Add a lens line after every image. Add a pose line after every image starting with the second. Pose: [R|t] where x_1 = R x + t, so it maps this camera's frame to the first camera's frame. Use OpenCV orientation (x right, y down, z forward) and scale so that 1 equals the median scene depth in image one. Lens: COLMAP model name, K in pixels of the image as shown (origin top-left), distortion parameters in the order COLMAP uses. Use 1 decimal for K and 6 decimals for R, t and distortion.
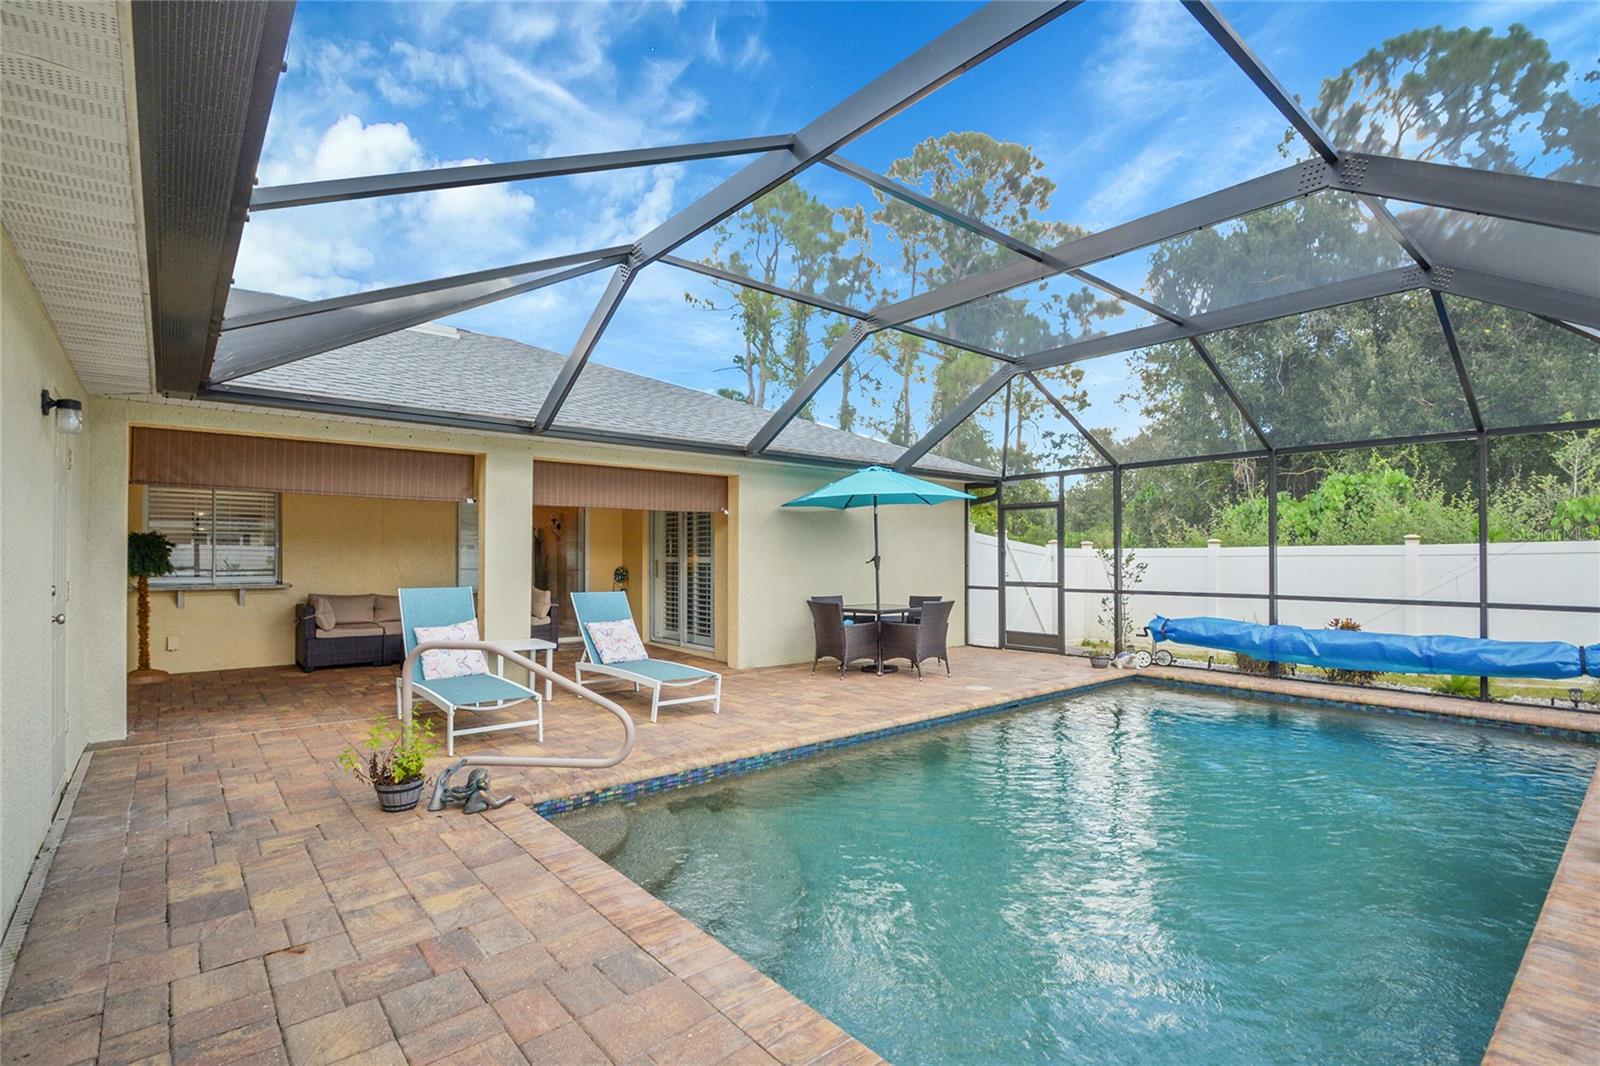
lens RADIAL K [[744.5, 0, 797.9], [0, 744.5, 541.7], [0, 0, 1]] dist [-0.012357, -0.008429]
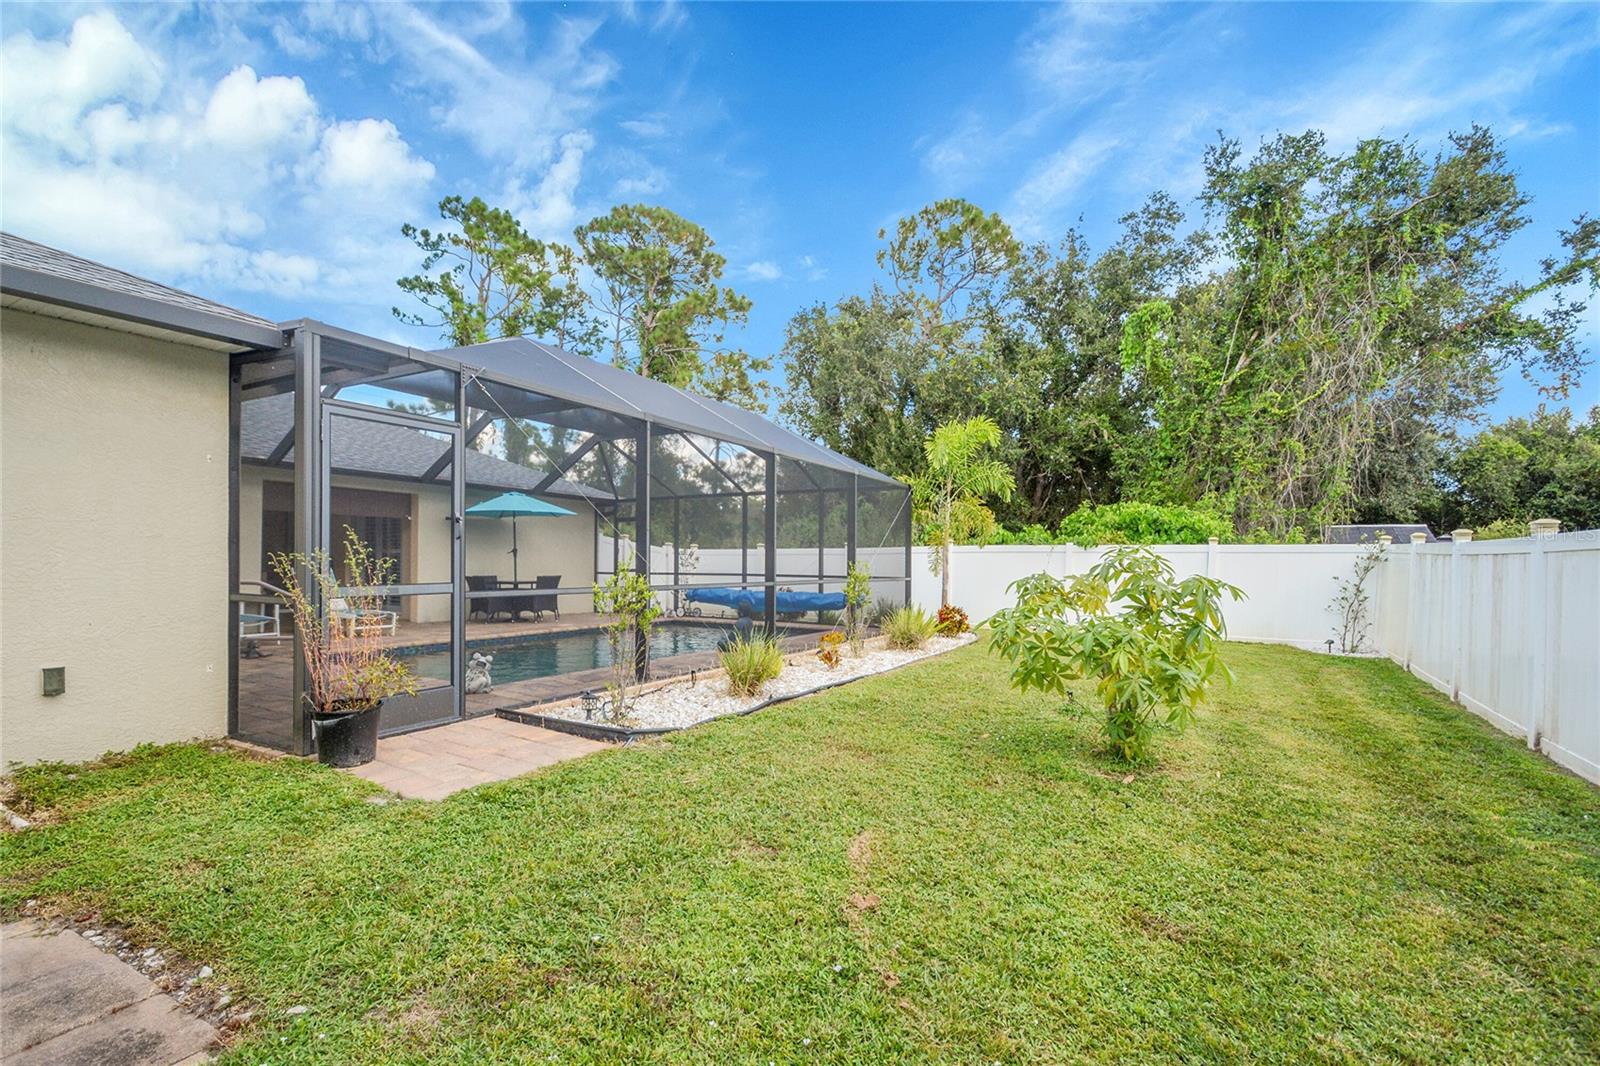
lens RADIAL K [[744.5, 0, 805.0], [0, 744.5, 561.0], [0, 0, 1]] dist [-0.012357, -0.008429]
pose [[0.939683, 0.007441, 0.341967, 0.109979], [-0.013621, 0.999784, 0.015675, 0.008303], [-0.341777, -0.019387, 0.939581, -0.516995]]
